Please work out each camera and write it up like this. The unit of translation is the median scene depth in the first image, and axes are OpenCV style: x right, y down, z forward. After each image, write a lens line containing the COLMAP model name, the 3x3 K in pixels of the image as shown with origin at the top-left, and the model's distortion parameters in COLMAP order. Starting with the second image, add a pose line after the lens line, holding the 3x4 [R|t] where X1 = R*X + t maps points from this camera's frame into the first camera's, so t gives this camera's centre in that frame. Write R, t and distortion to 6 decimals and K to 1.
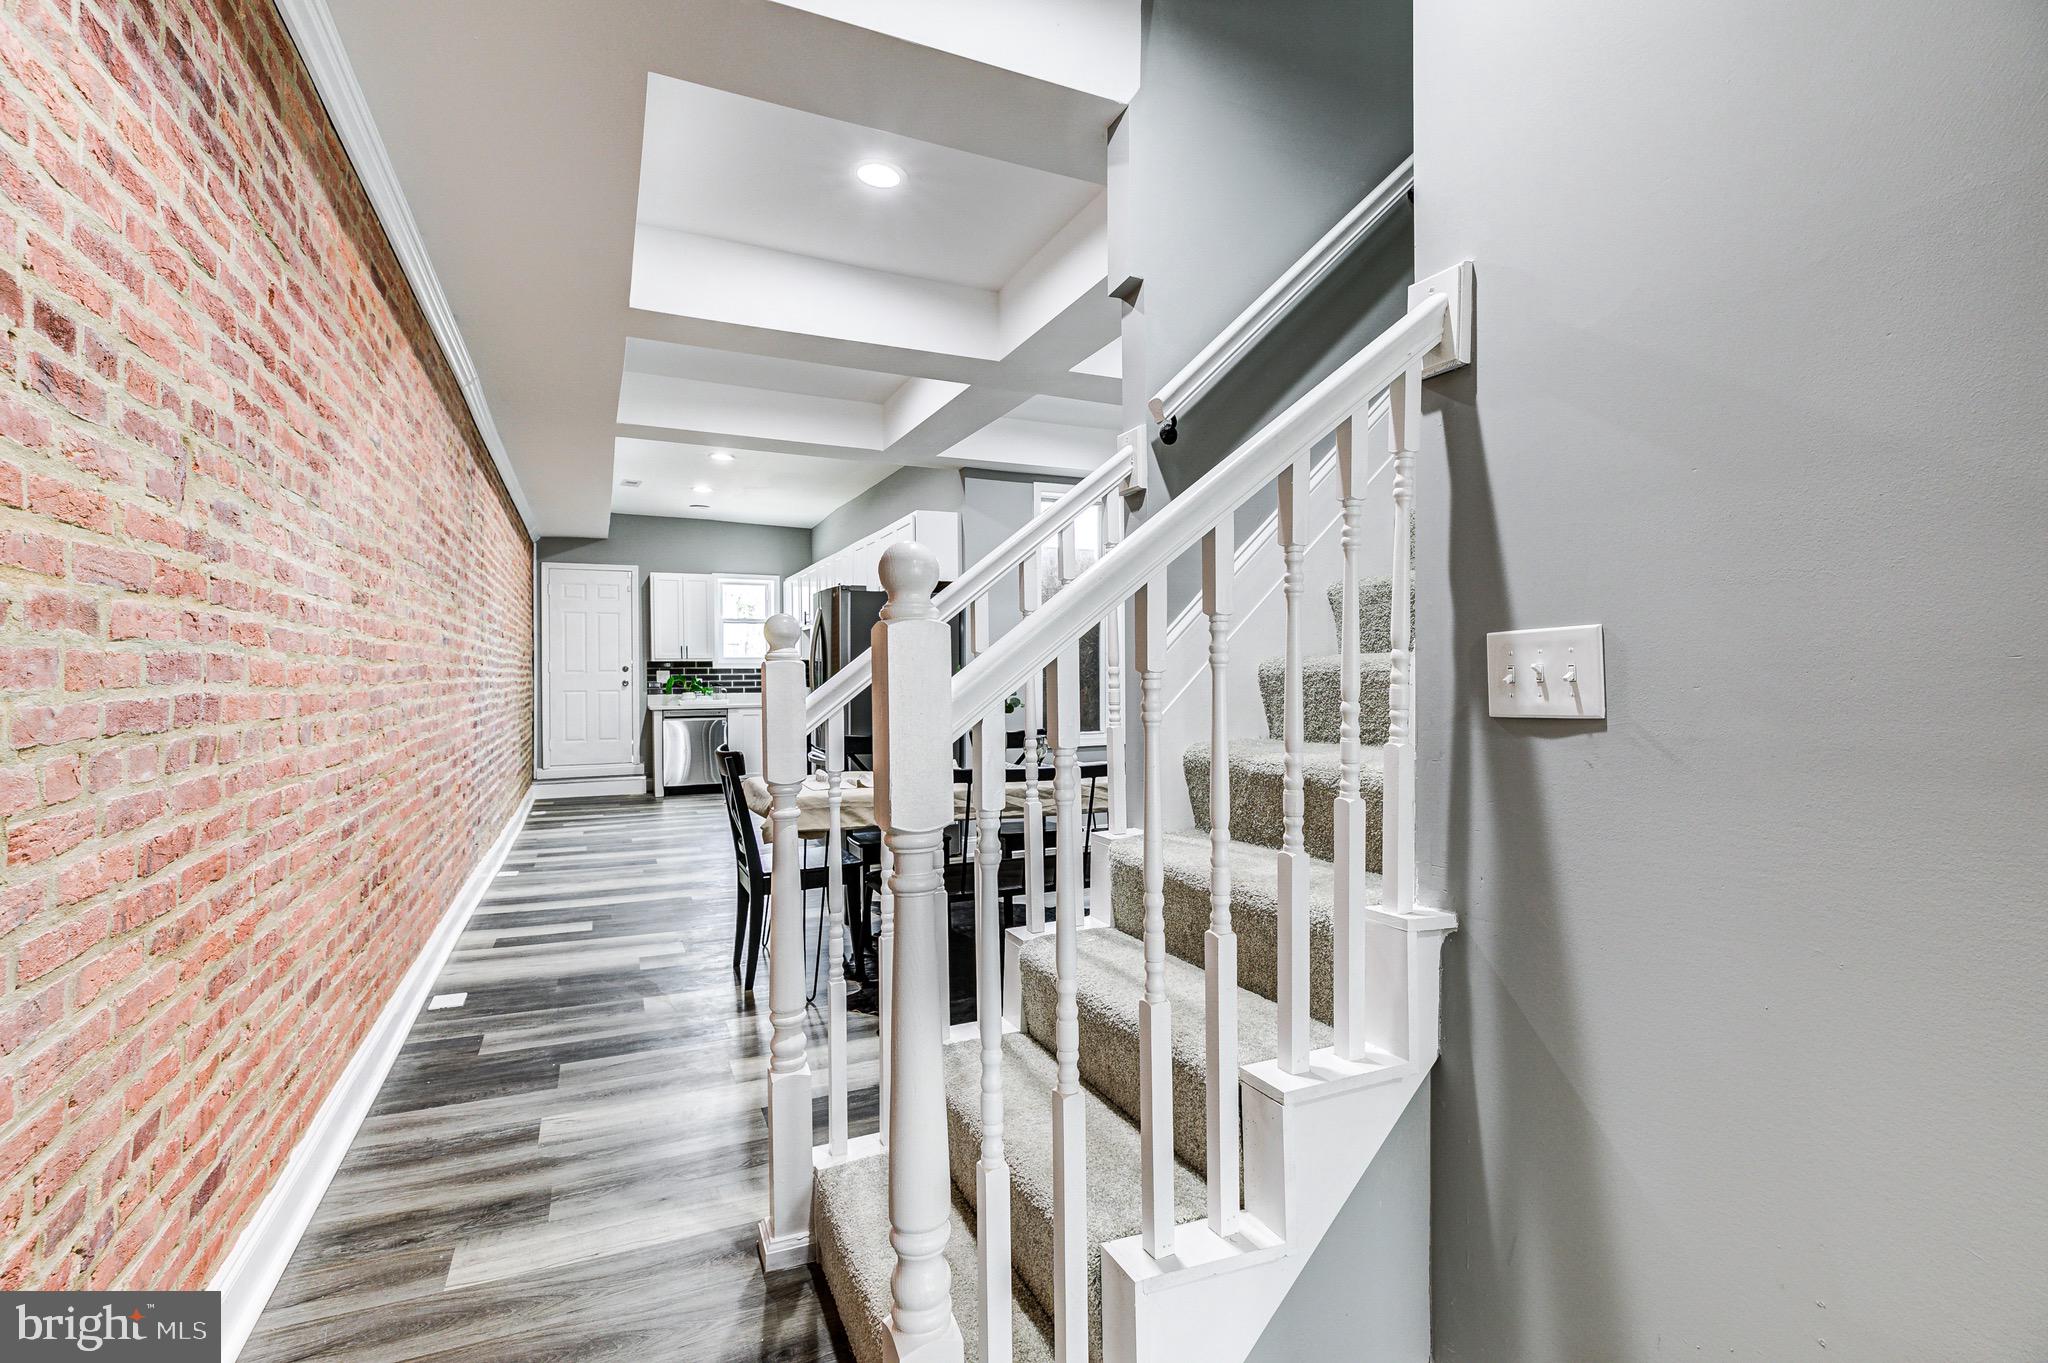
lens RADIAL K [[929.9, 0, 1063.9], [0, 929.9, 674.1], [0, 0, 1]] dist [0.009867, 0.002025]
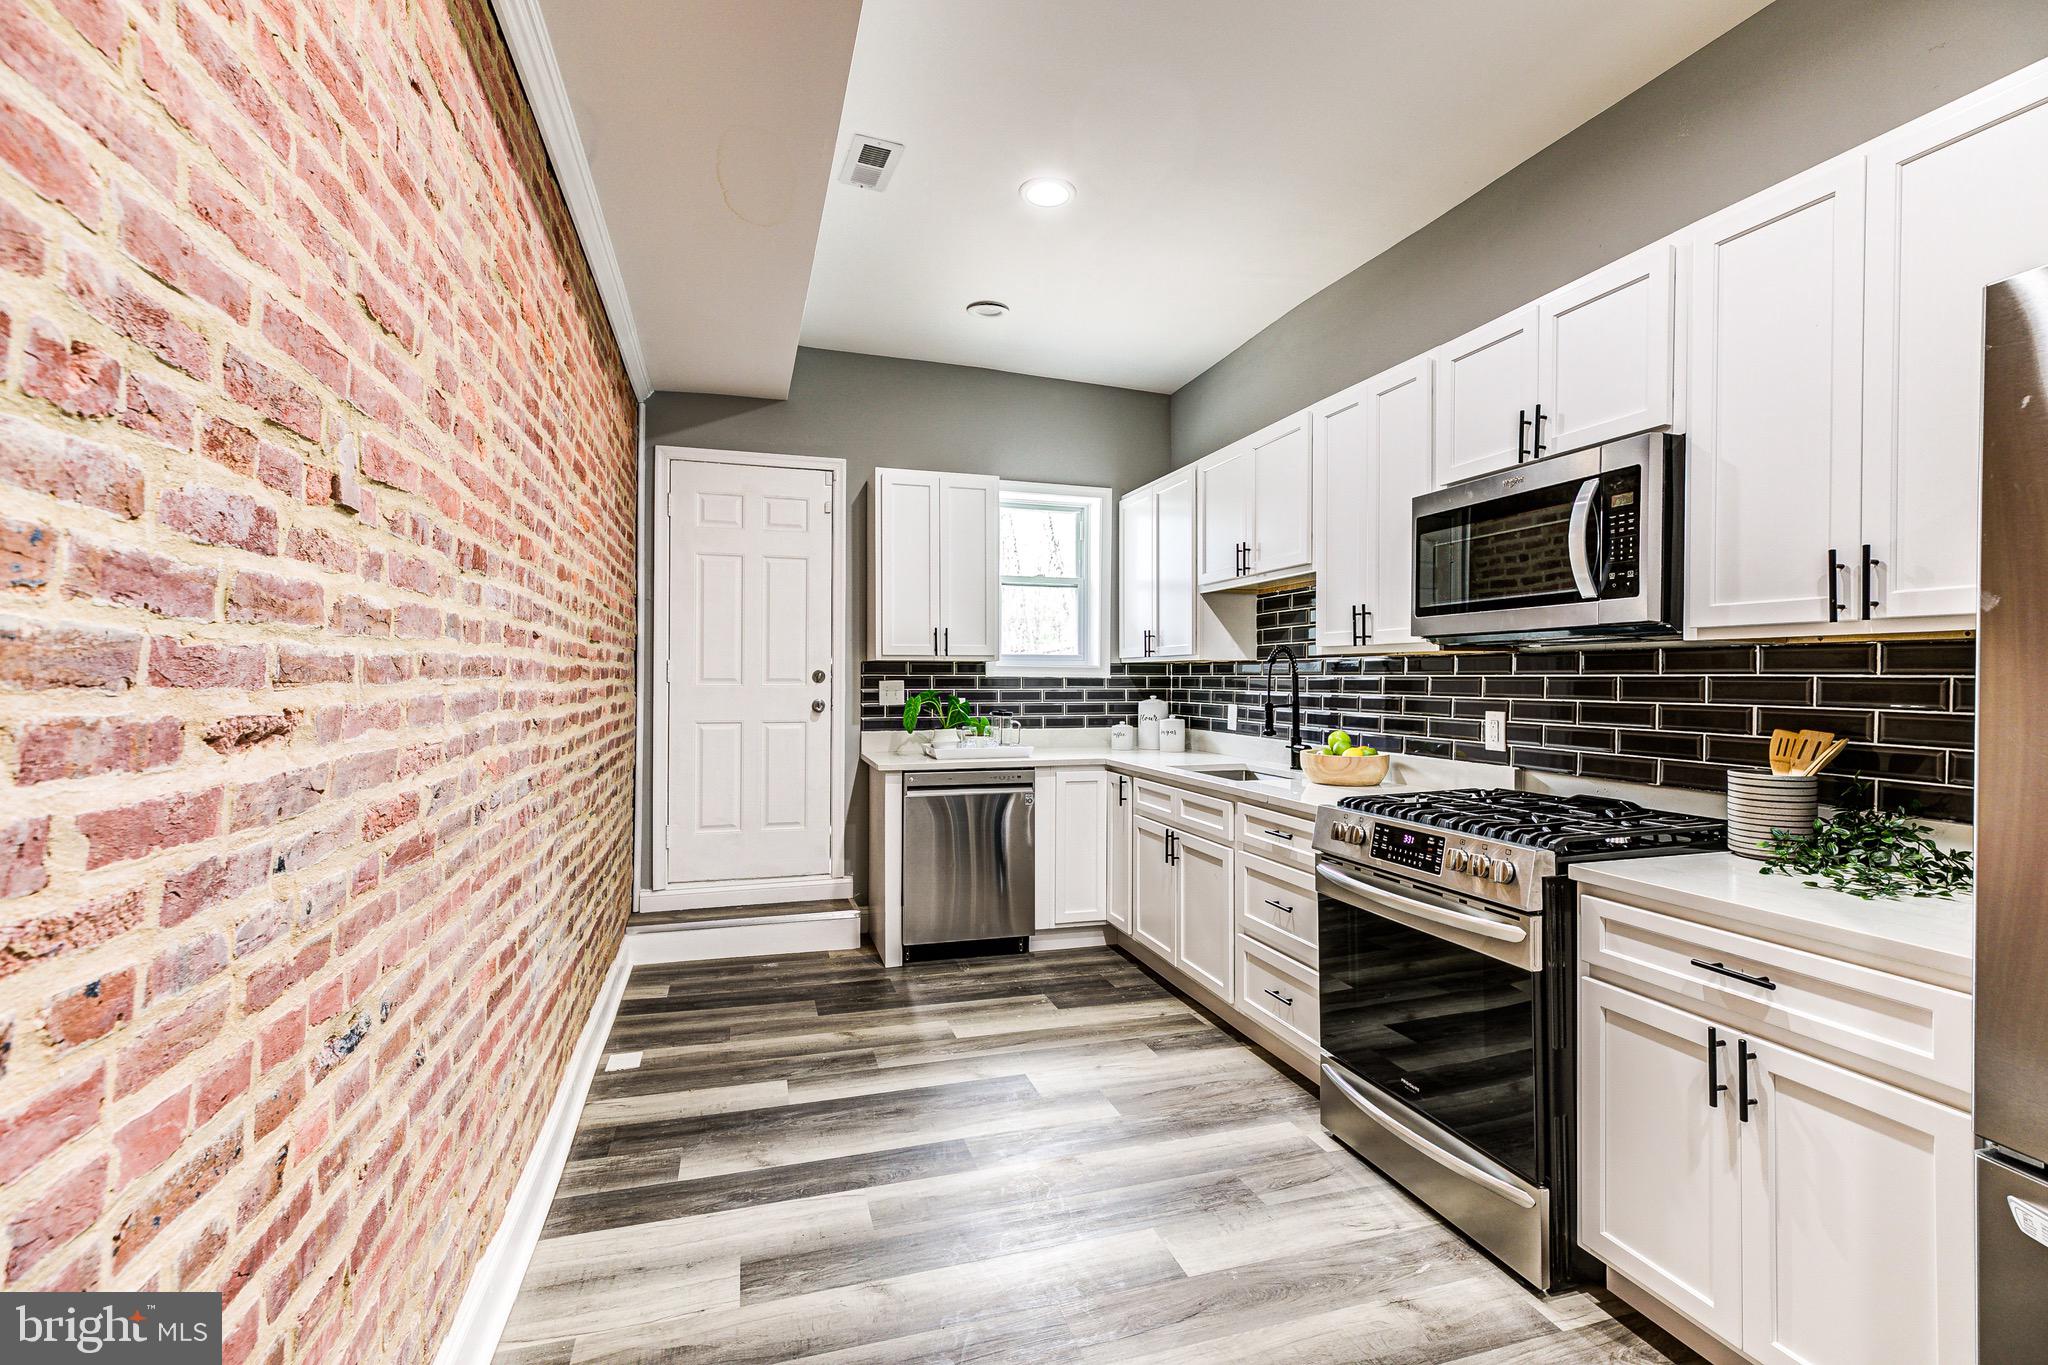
lens RADIAL K [[929.9, 0, 1026.1], [0, 929.9, 678.6], [0, 0, 1]] dist [0.009867, 0.002025]
pose [[0.986126, 0.012609, -0.165522, -0.301871], [-0.012712, 0.999919, 0.000437, -0.006186], [0.165514, 0.001674, 0.986206, 0.577420]]
